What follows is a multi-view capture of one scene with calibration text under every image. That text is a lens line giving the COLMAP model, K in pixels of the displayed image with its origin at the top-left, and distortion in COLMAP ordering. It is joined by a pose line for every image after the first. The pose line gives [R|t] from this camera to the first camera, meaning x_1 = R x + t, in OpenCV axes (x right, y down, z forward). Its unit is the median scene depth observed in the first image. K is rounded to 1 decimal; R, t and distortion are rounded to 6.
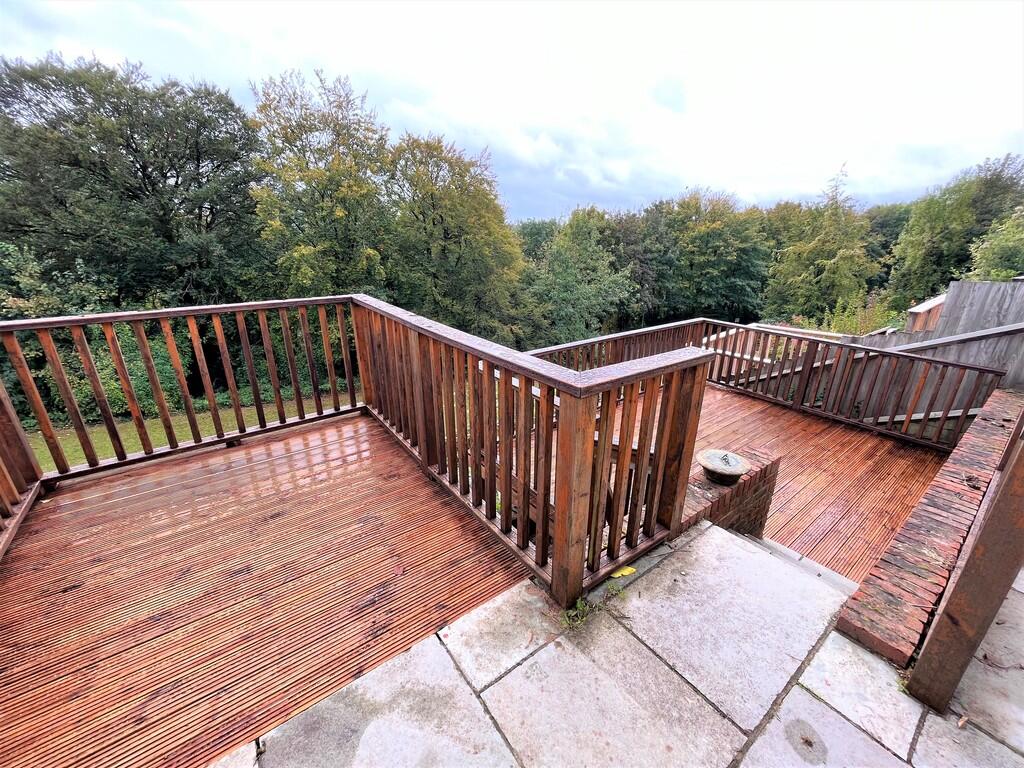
lens RADIAL K [[410.0, 0, 507.7], [0, 410.0, 384.4], [0, 0, 1]] dist [-0.003595, -0.000550]
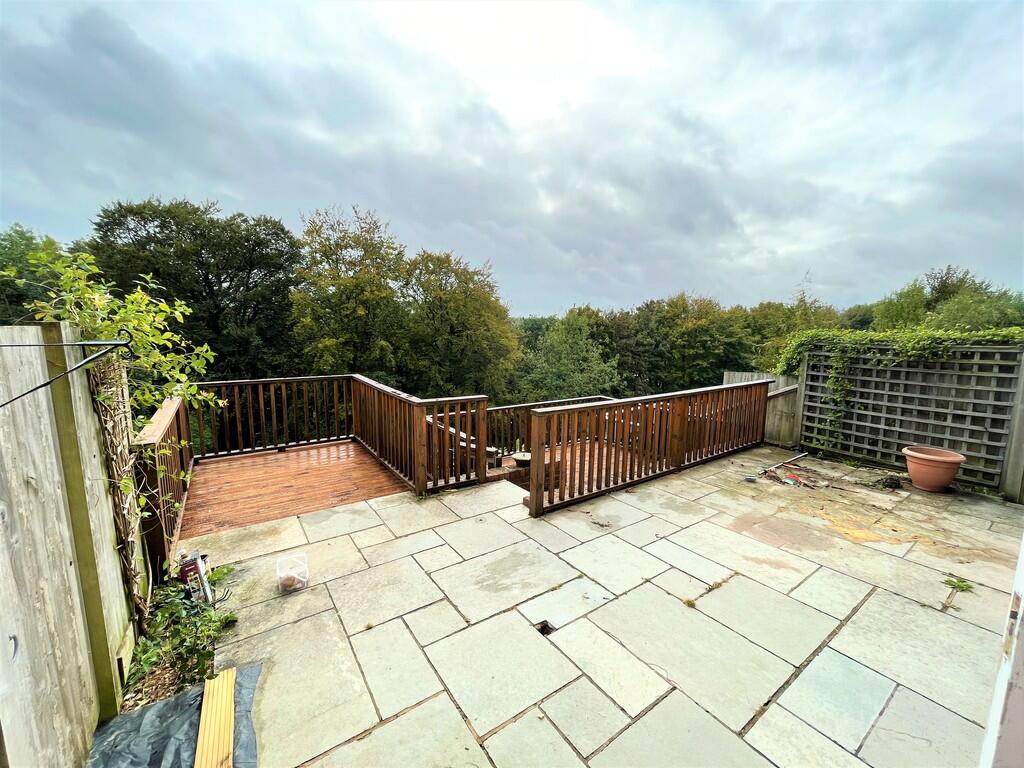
lens RADIAL K [[410.0, 0, 509.0], [0, 410.0, 384.3], [0, 0, 1]] dist [-0.003595, -0.000550]
pose [[0.999594, 0.012496, -0.025615, 0.046191], [-0.017585, 0.977698, -0.209276, 0.024656], [0.022428, 0.209641, 0.977521, -0.096853]]
